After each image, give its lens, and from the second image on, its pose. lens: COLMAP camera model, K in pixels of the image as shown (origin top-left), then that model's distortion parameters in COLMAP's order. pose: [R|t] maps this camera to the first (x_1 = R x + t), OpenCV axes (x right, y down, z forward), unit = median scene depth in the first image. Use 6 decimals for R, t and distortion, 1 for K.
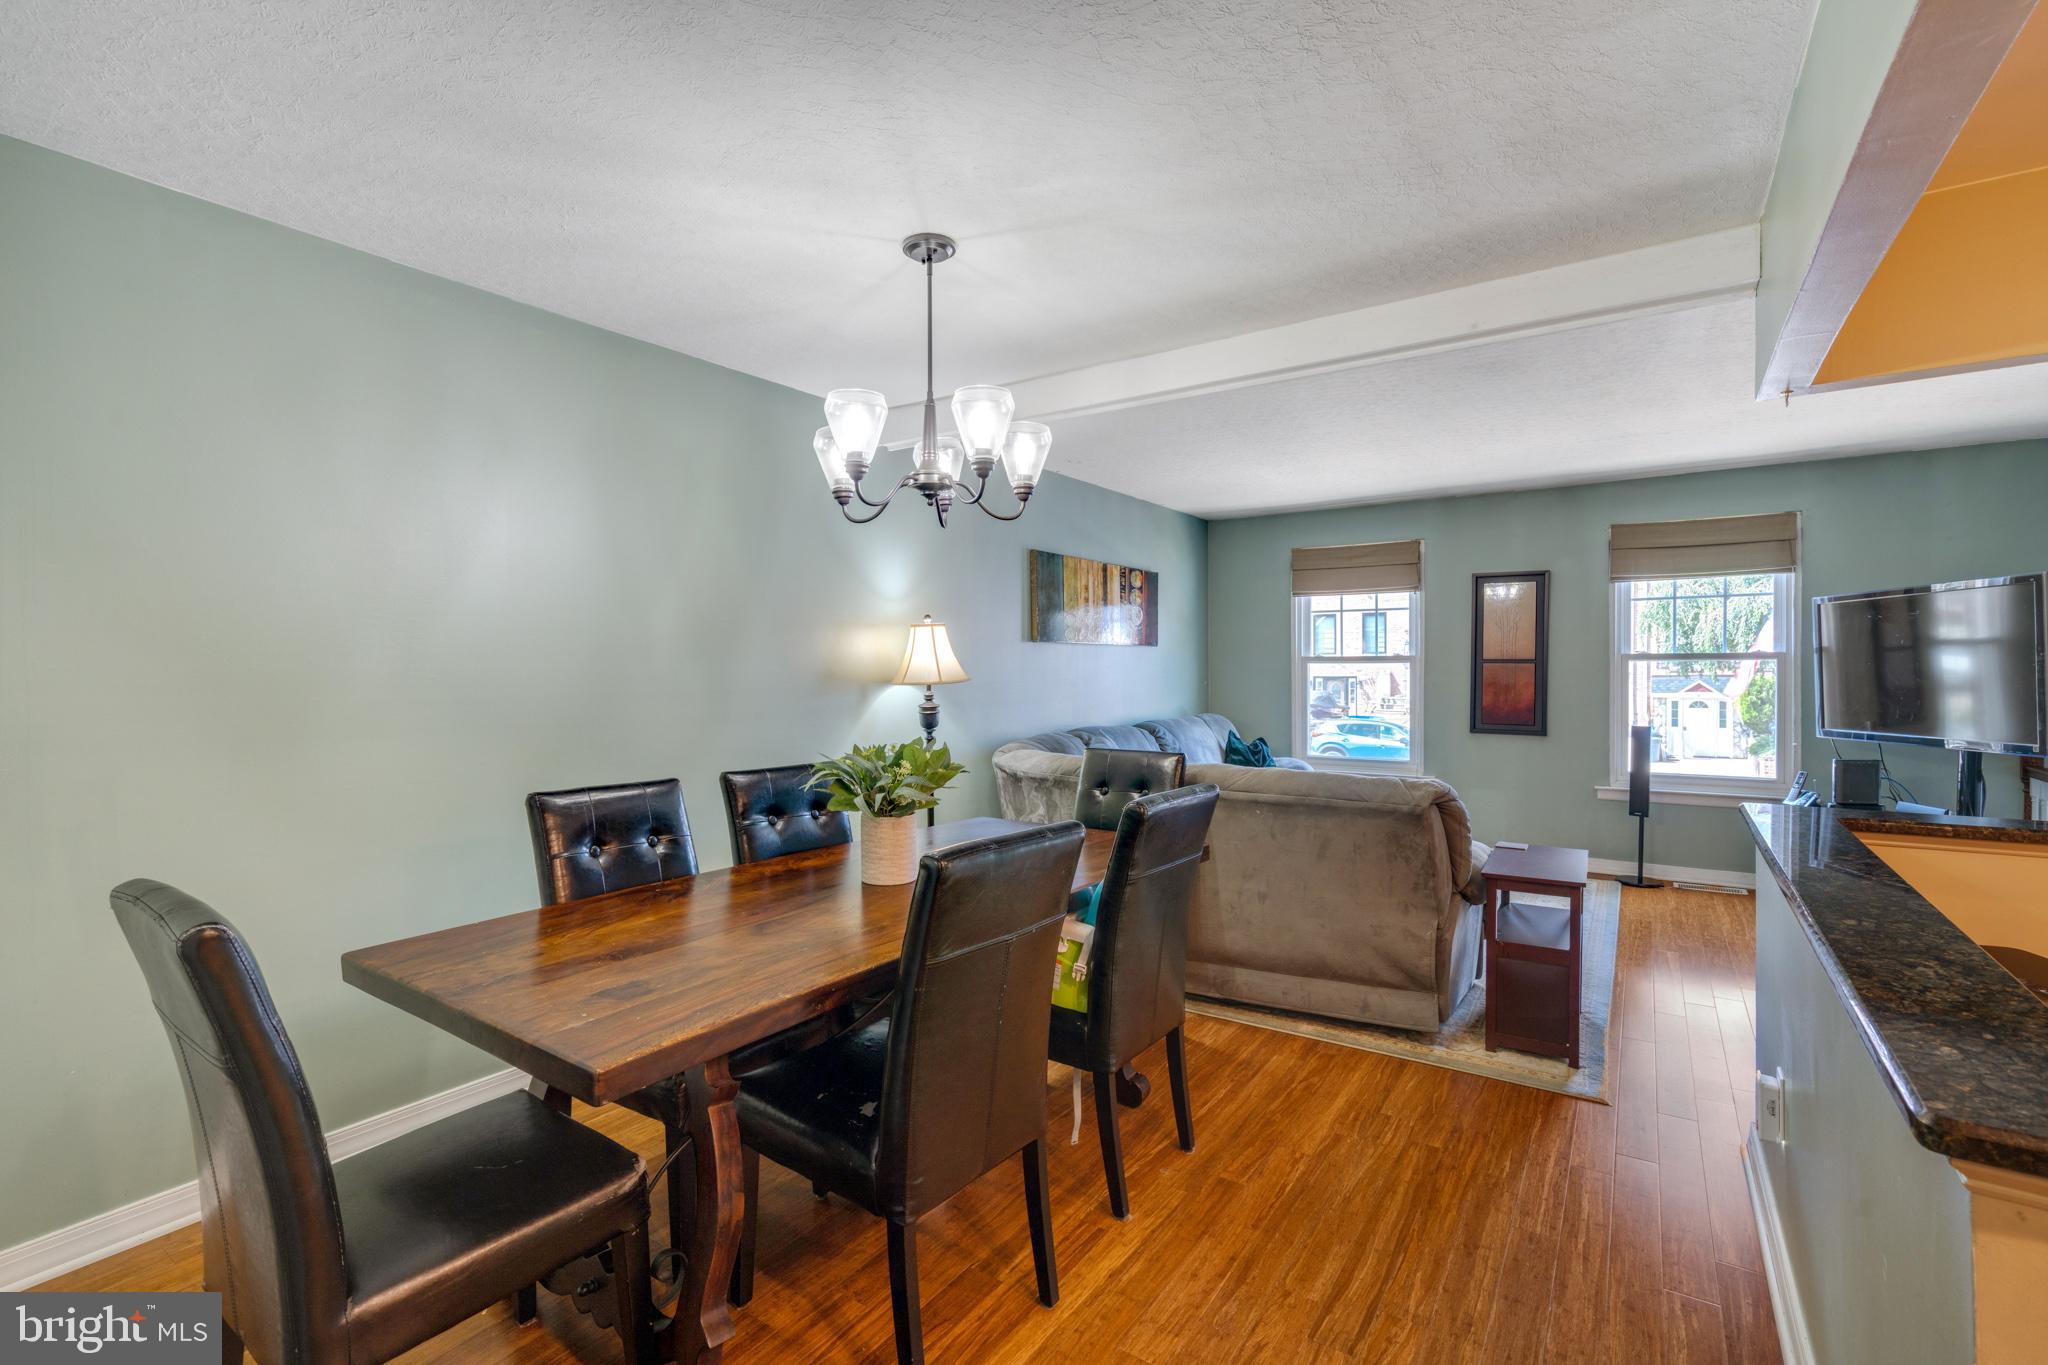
lens RADIAL K [[931.6, 0, 1018.1], [0, 931.6, 667.9], [0, 0, 1]] dist [-0.007836, 0.005862]
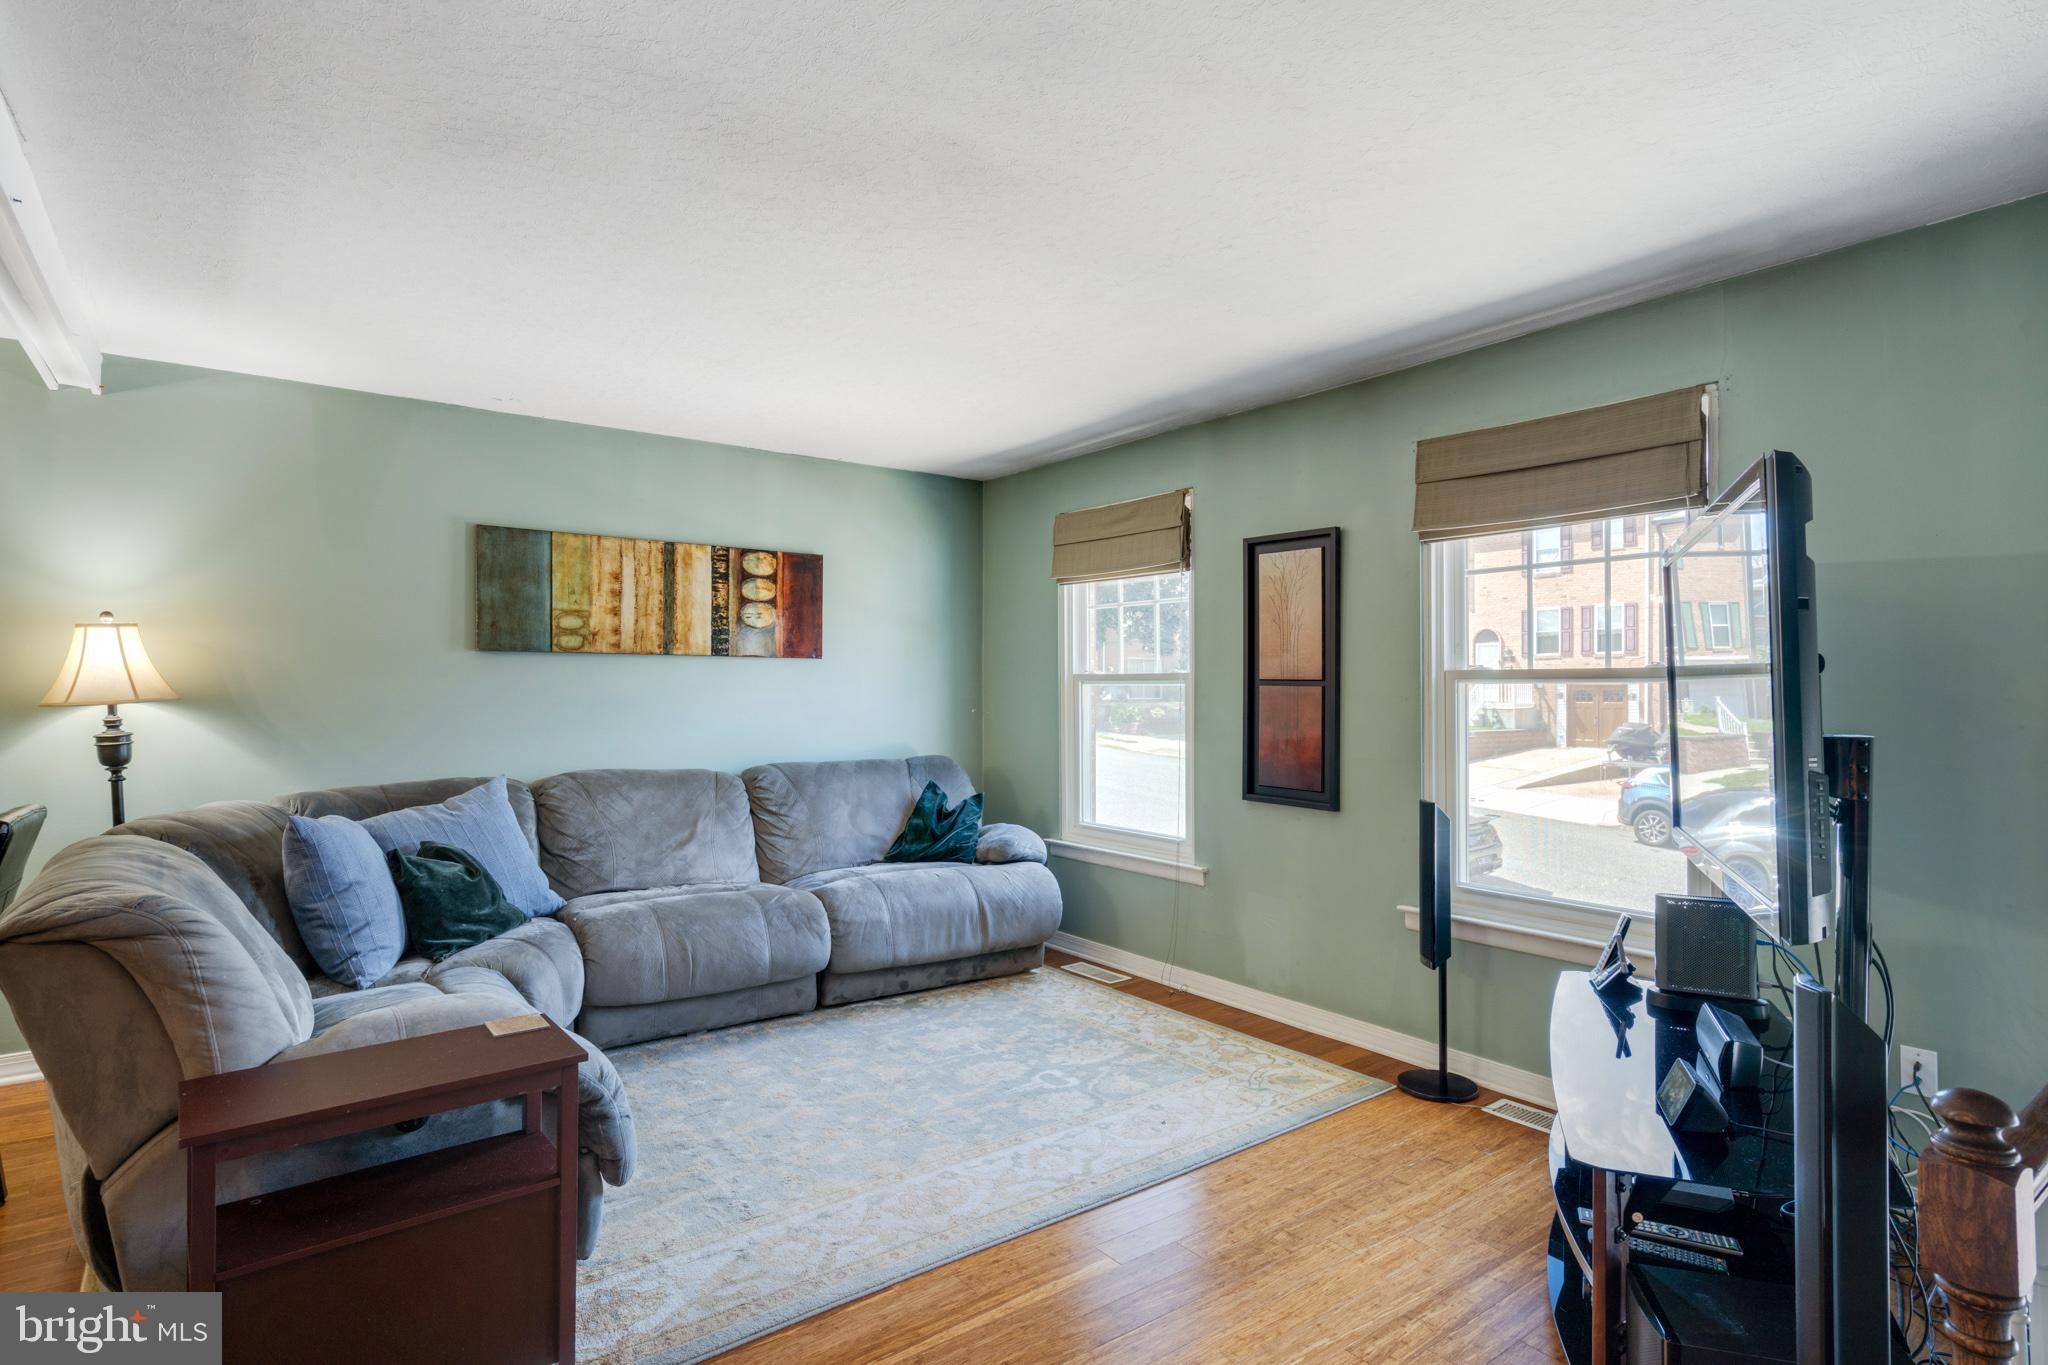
lens RADIAL K [[1056.7, 0, 1019.8], [0, 1056.7, 685.8], [0, 0, 1]] dist [0.004976, 0.002950]
pose [[0.949877, 0.006857, -0.312548, 0.586839], [-0.008093, 0.999964, -0.002657, -0.001142], [0.312518, 0.005053, 0.949898, 0.300882]]
